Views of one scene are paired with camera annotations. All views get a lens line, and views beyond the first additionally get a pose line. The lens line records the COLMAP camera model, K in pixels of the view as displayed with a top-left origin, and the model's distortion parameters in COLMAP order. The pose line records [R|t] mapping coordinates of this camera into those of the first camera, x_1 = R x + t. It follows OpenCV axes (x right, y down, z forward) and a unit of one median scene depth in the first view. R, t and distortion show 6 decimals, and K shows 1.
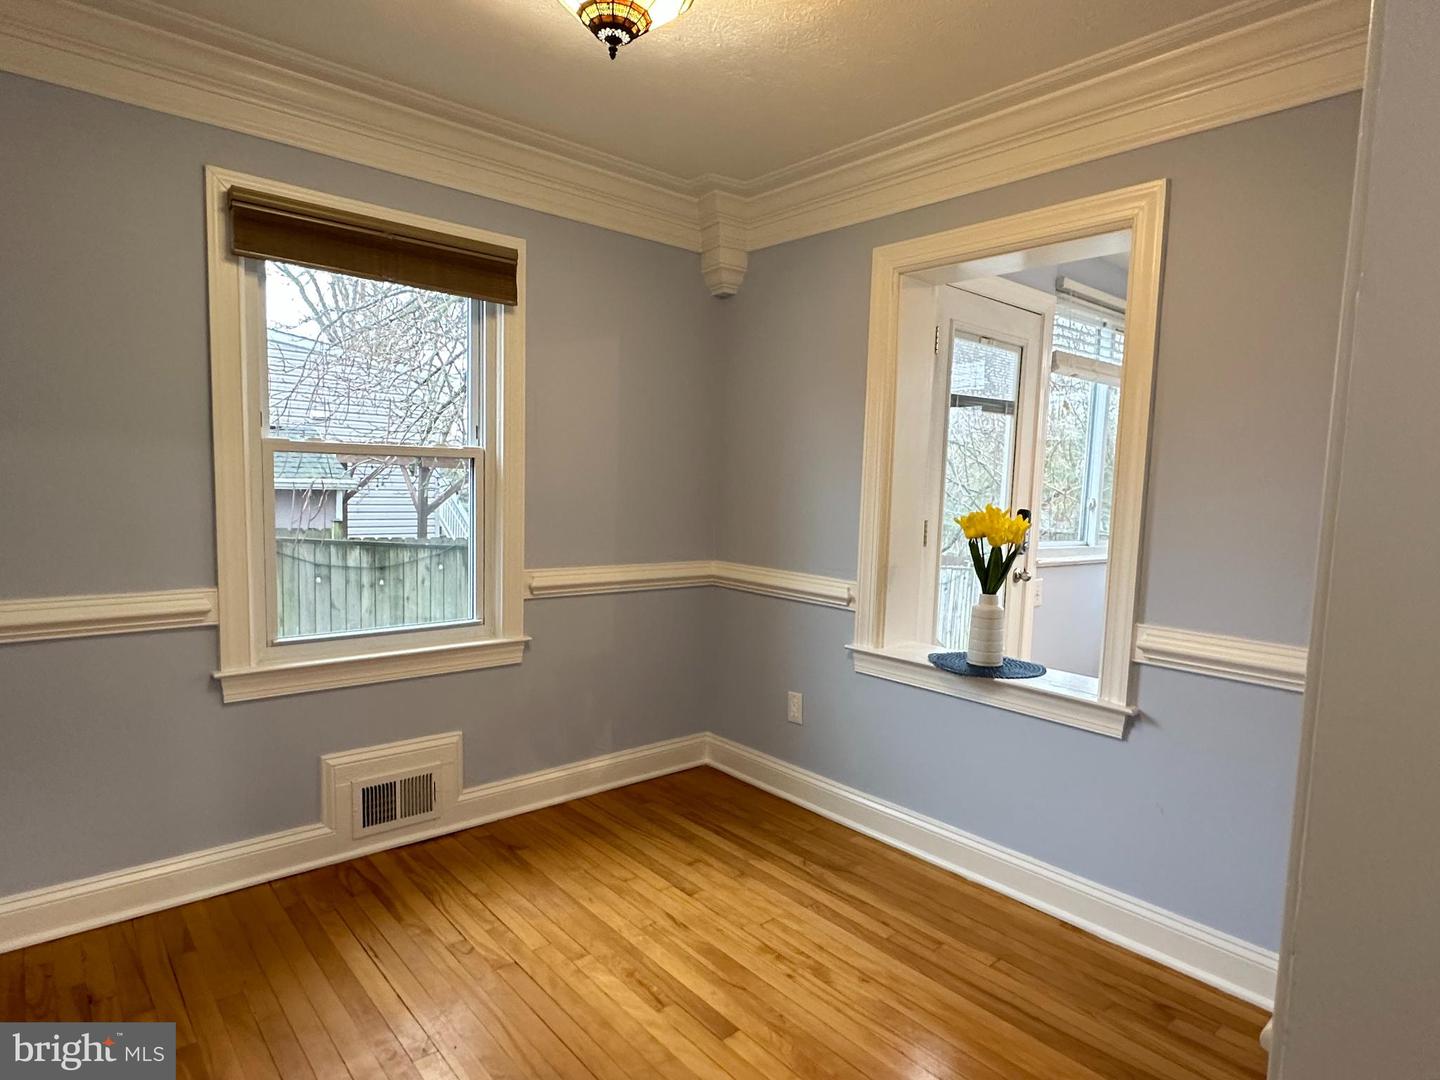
lens RADIAL K [[811.8, 0, 713.7], [0, 811.8, 549.2], [0, 0, 1]] dist [-0.005933, 0.004898]
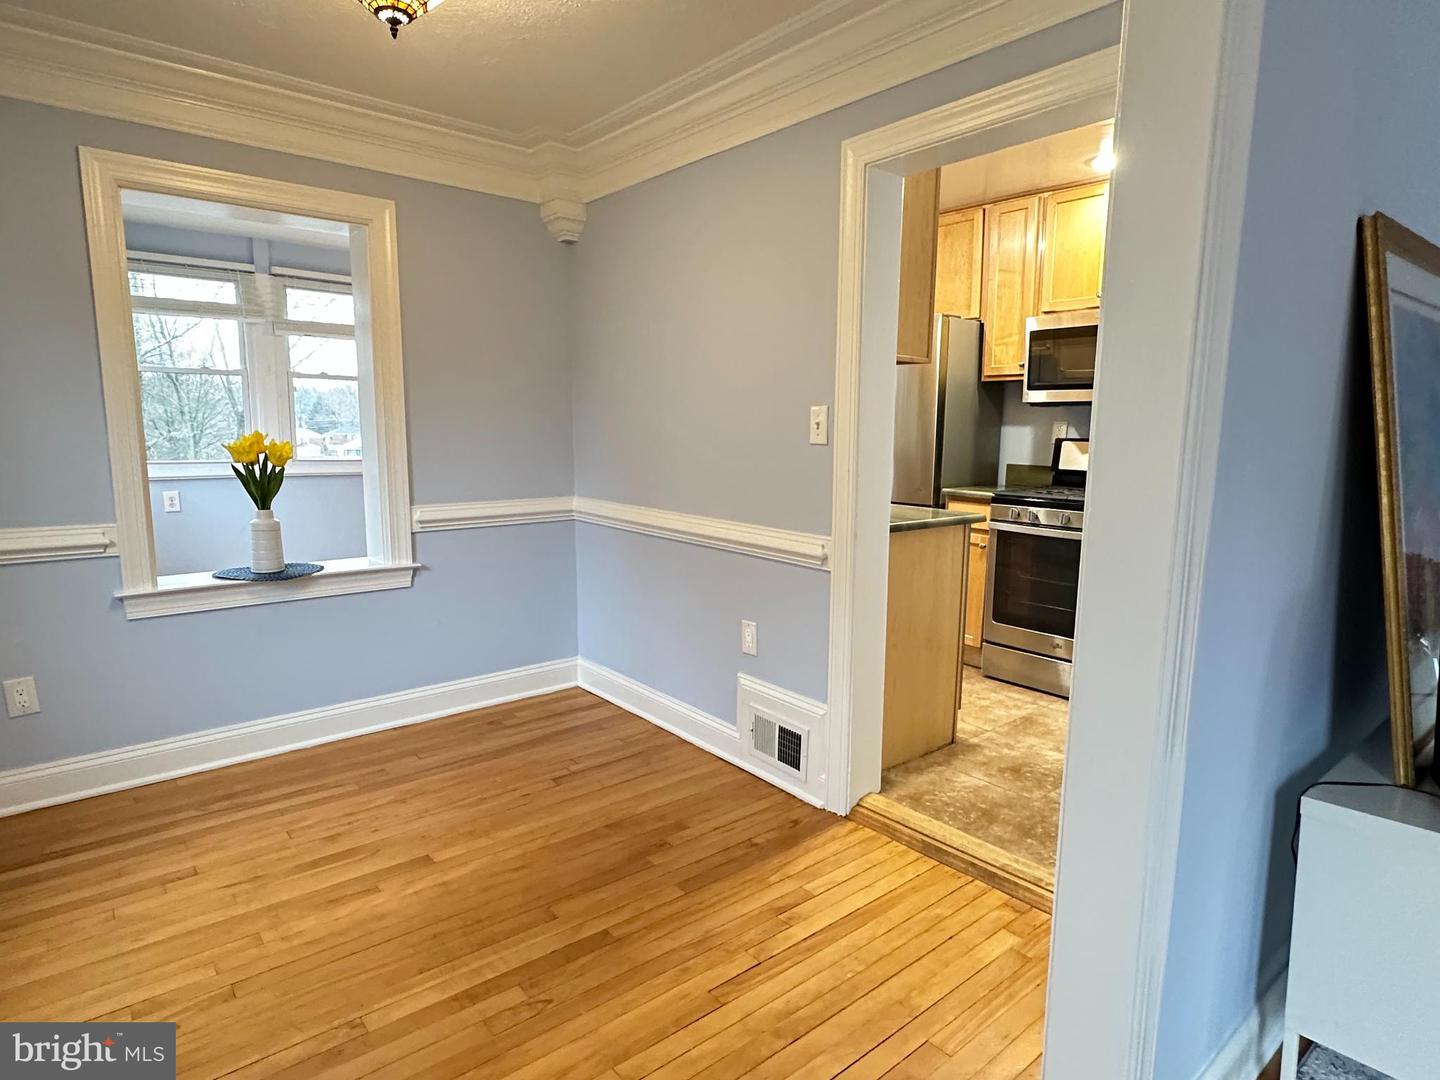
lens RADIAL K [[811.8, 0, 713.7], [0, 811.8, 549.2], [0, 0, 1]] dist [-0.005933, 0.004898]
pose [[0.025134, -0.181209, 0.983123, -0.836677], [0.082682, 0.980441, 0.178601, -0.044607], [-0.996259, 0.076798, 0.039625, 0.356335]]
